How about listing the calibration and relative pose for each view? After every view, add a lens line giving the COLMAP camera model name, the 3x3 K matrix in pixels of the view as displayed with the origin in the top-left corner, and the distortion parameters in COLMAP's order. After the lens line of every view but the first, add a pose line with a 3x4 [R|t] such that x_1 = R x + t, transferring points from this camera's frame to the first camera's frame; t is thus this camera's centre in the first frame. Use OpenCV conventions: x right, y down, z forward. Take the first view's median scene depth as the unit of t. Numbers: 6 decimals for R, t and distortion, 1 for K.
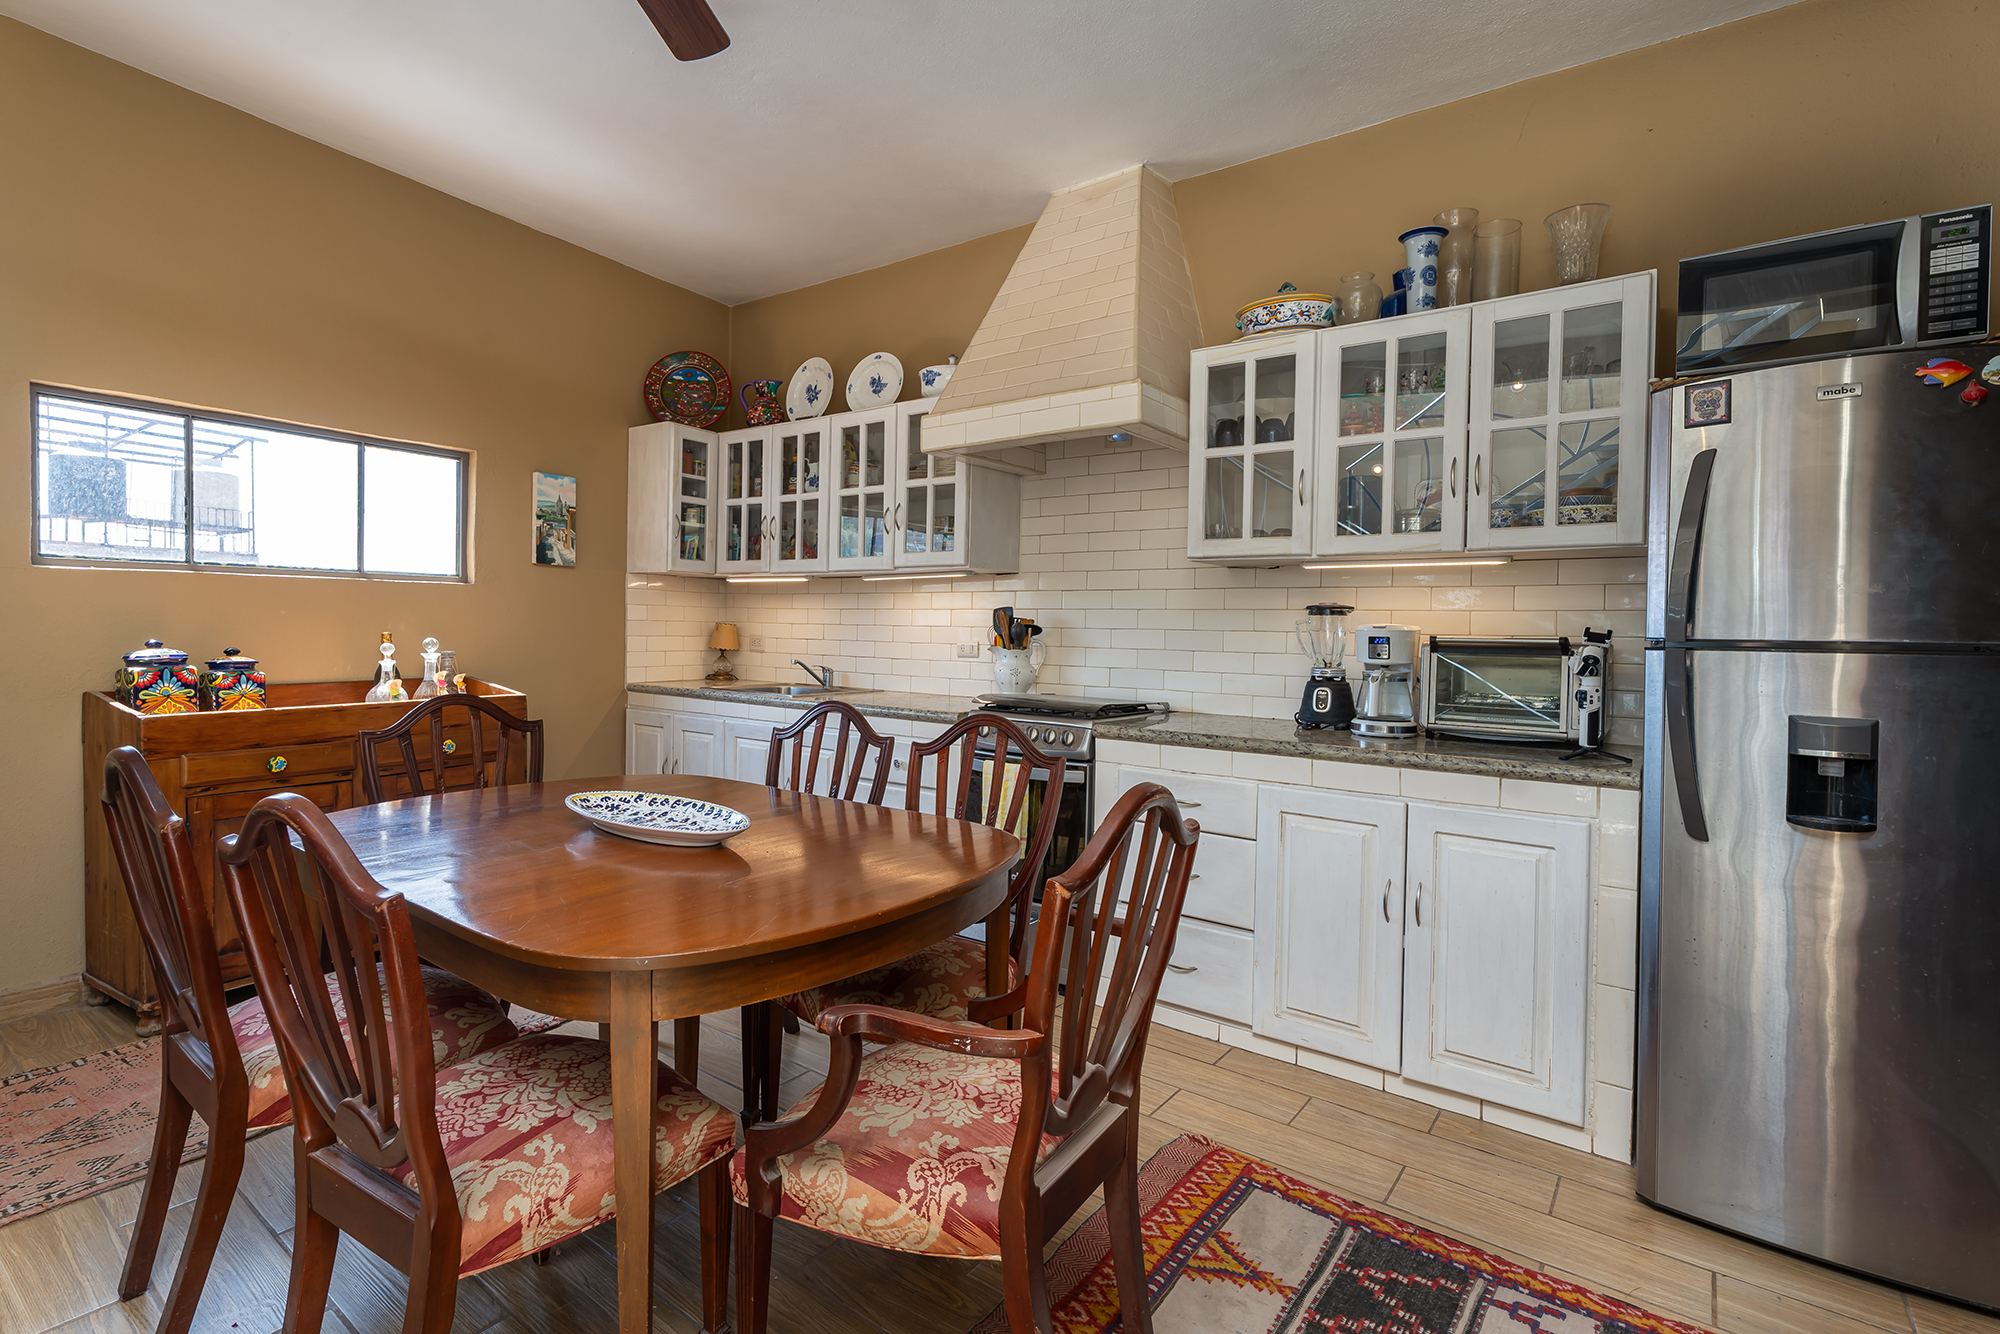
lens RADIAL K [[937.5, 0, 990.2], [0, 937.5, 631.2], [0, 0, 1]] dist [-0.001888, -0.000130]
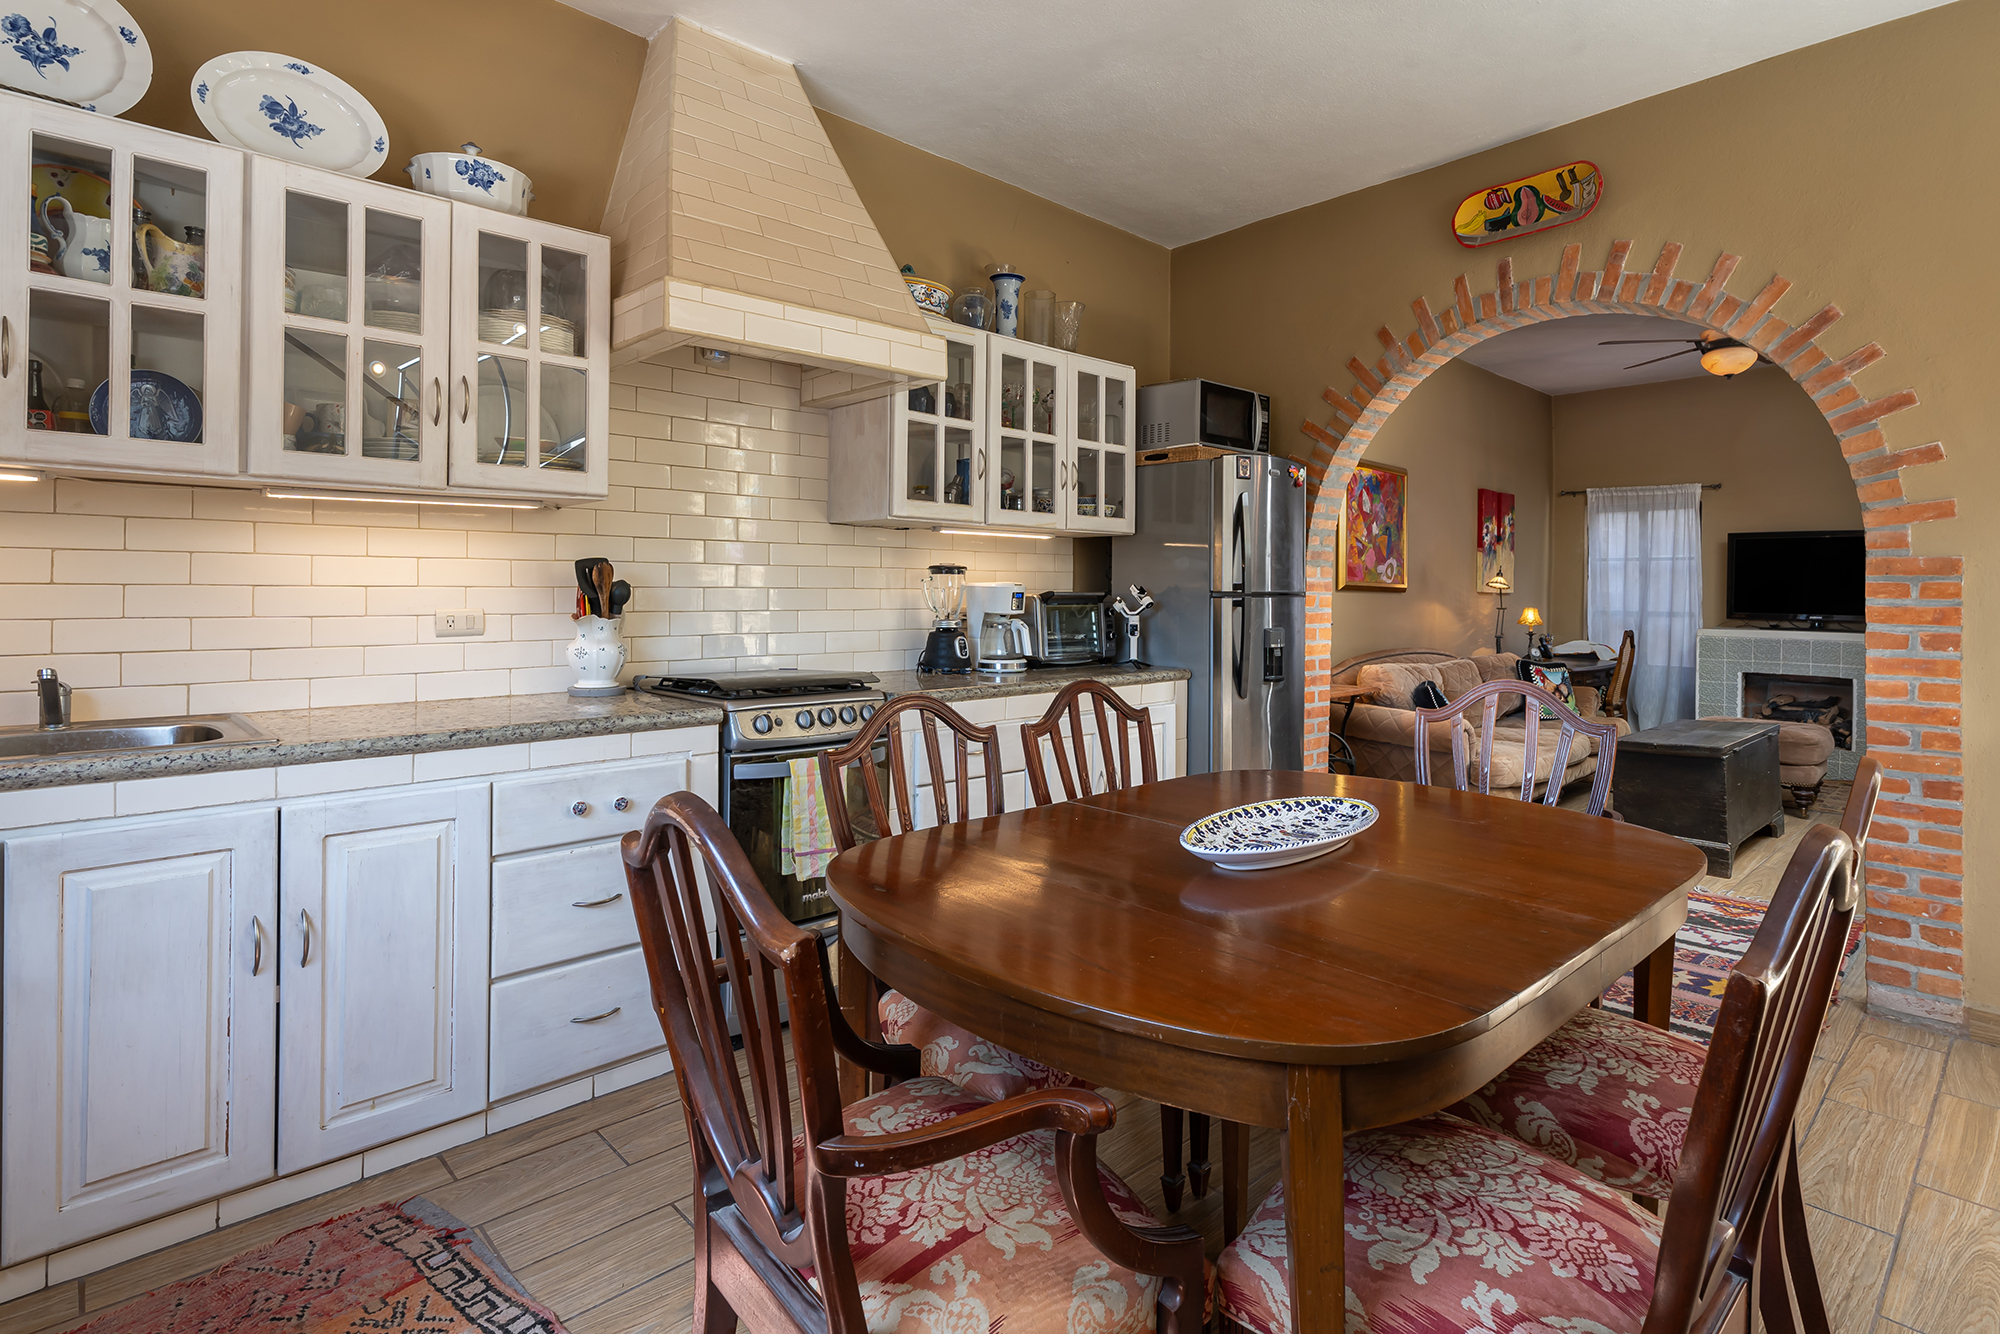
lens RADIAL K [[1000.0, 0, 1034.2], [0, 1000.0, 586.1], [0, 0, 1]] dist [0.001766, 0.000460]
pose [[0.155778, -0.016260, 0.987658, -0.747487], [-0.002861, 0.999853, 0.016912, -0.020871], [-0.987788, -0.005460, 0.155708, 0.629373]]
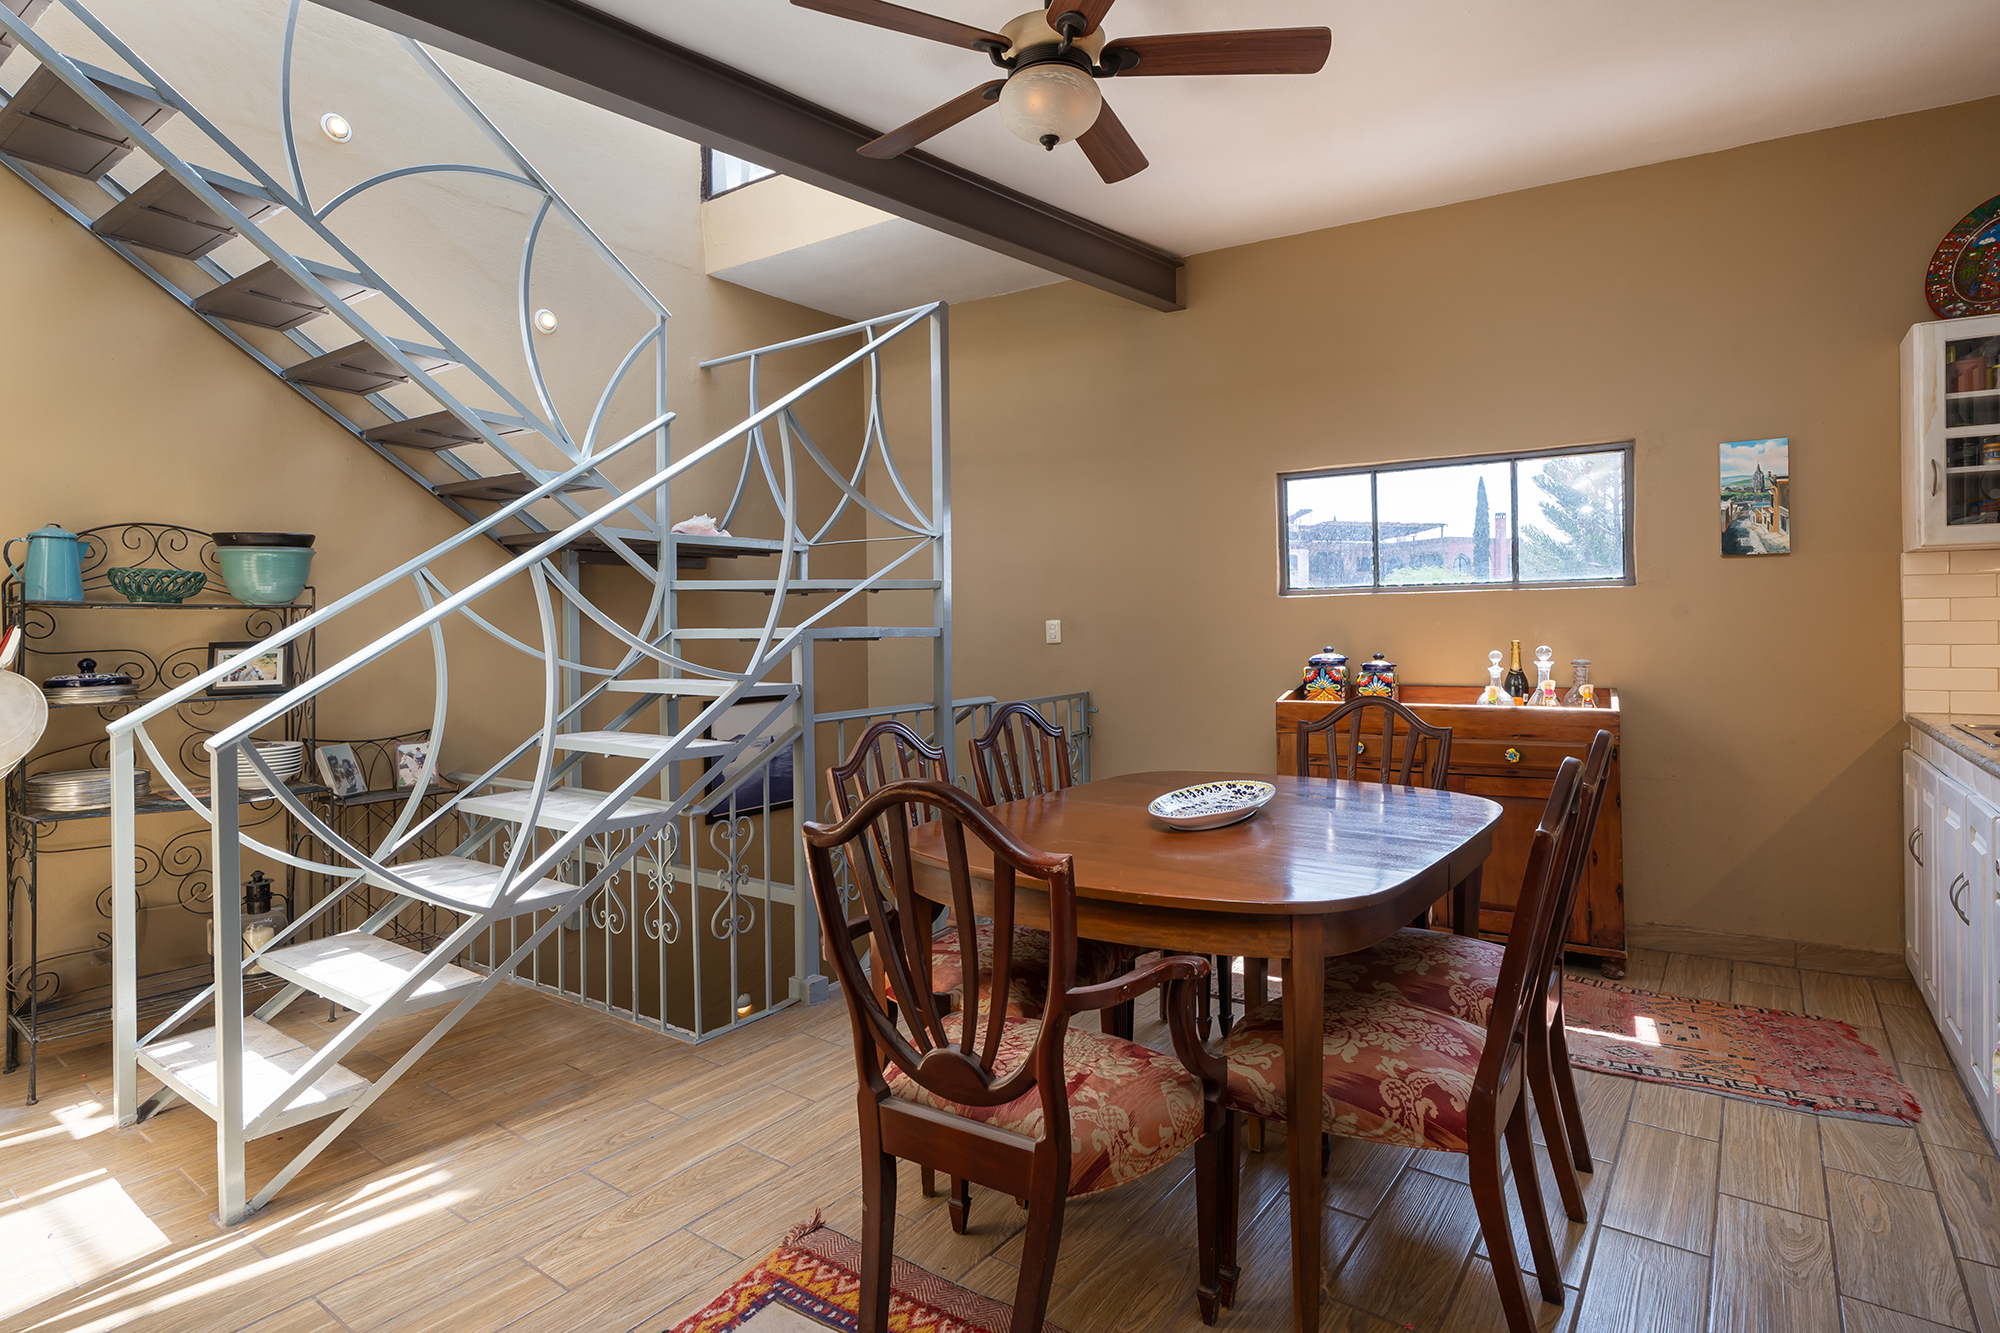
lens RADIAL K [[1050.1, 0, 960.2], [0, 1050.1, 623.8], [0, 0, 1]] dist [0.001174, 0.000027]
pose [[-0.001884, -0.022396, -0.999747, 0.523683], [0.003401, 0.999743, -0.022403, 0.006937], [0.999992, -0.003442, -0.001807, 0.408325]]
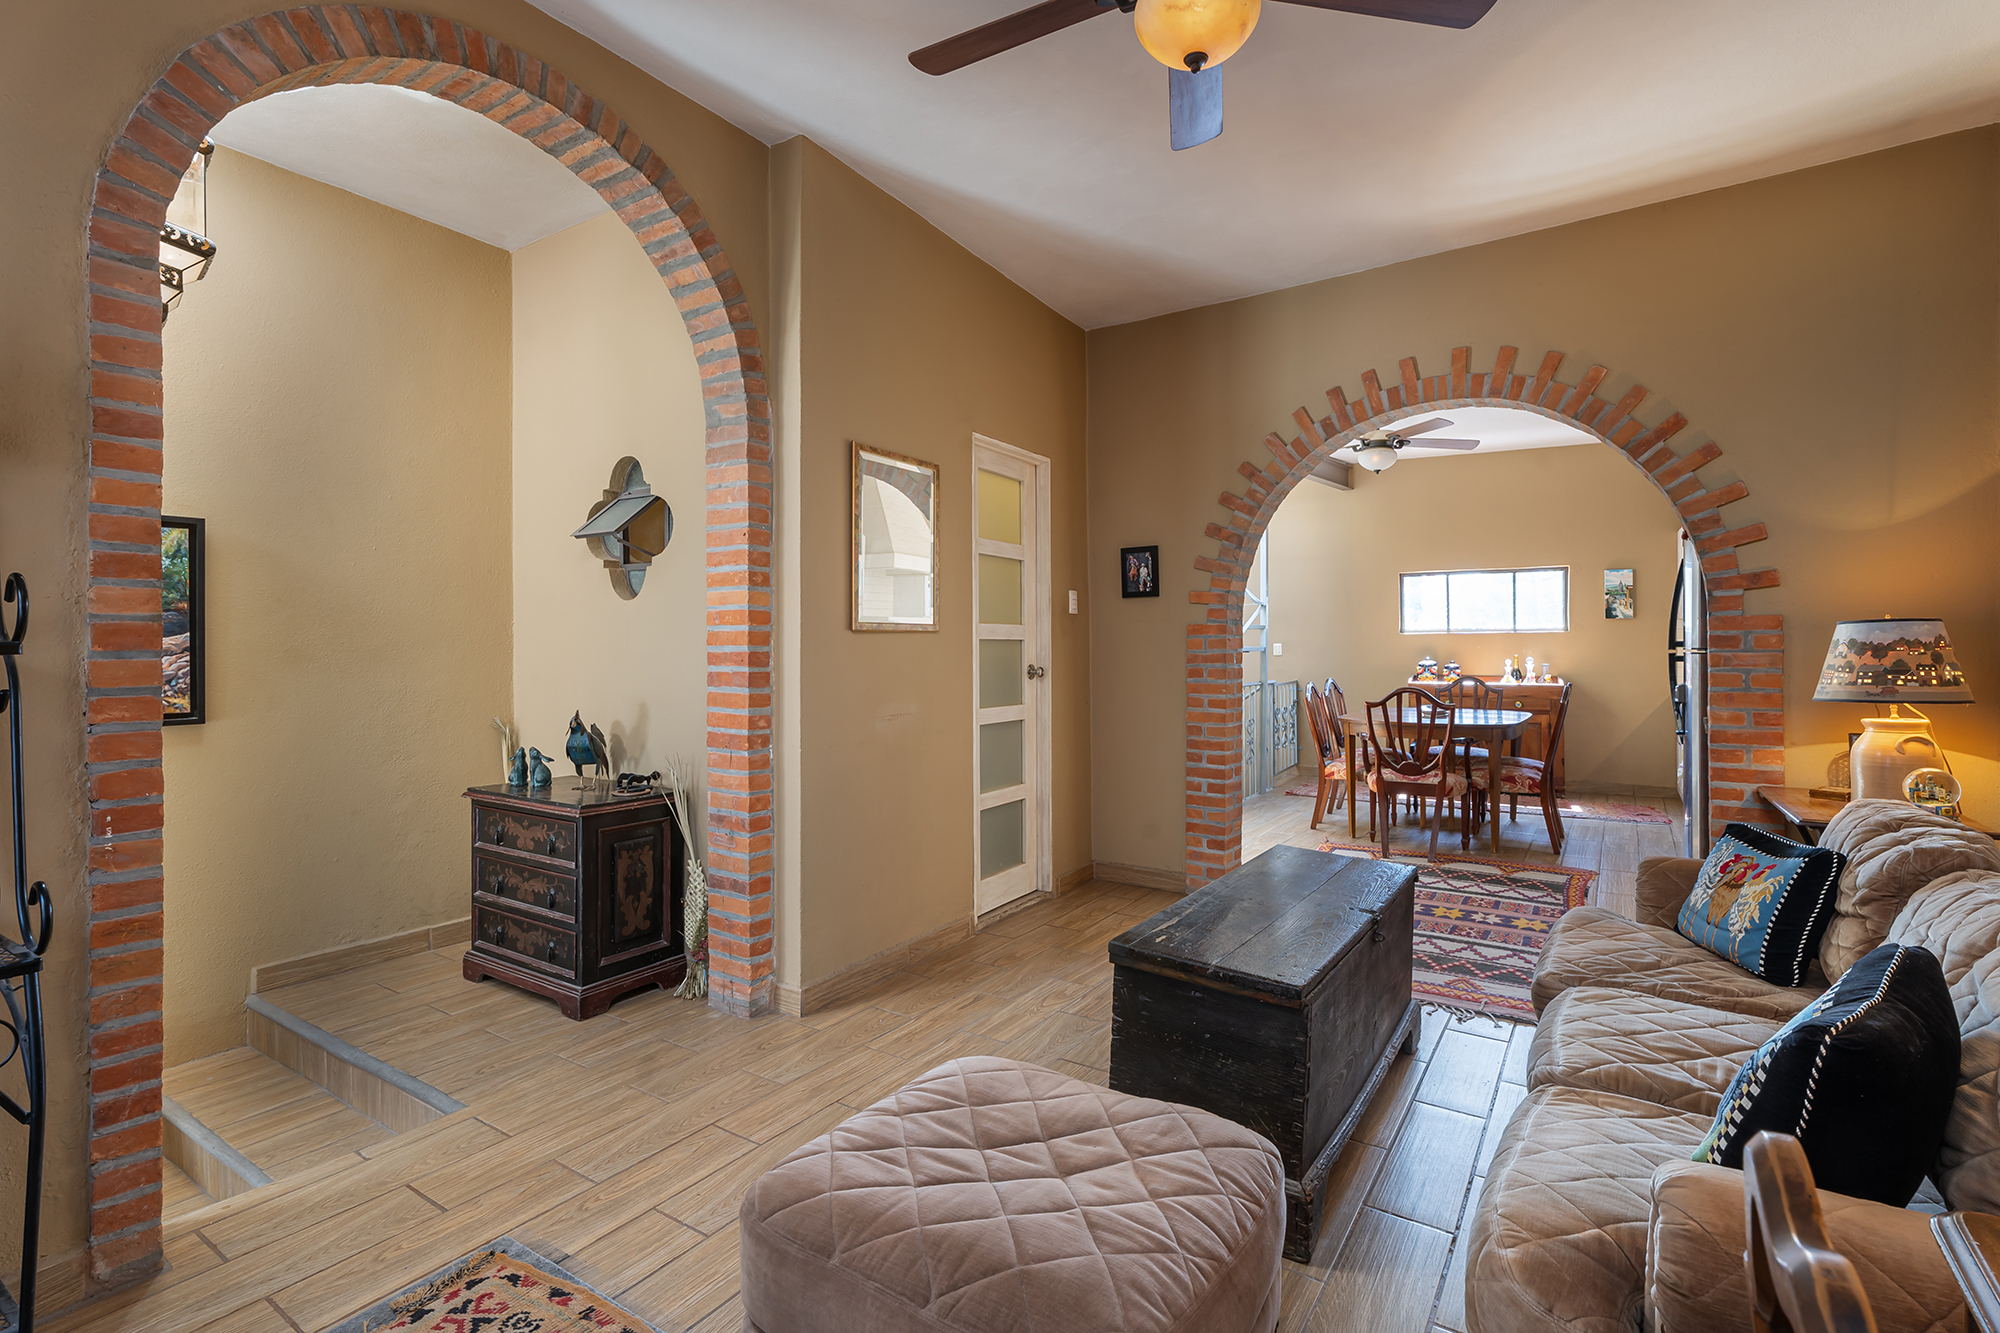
lens RADIAL K [[921.9, 0, 1017.9], [0, 921.9, 648.5], [0, 0, 1]] dist [-0.001854, 0.000591]
pose [[0.062529, -0.016411, -0.997908, 1.565072], [-0.003346, 0.999856, -0.016652, 0.027505], [0.998038, 0.004380, 0.062466, -0.358391]]
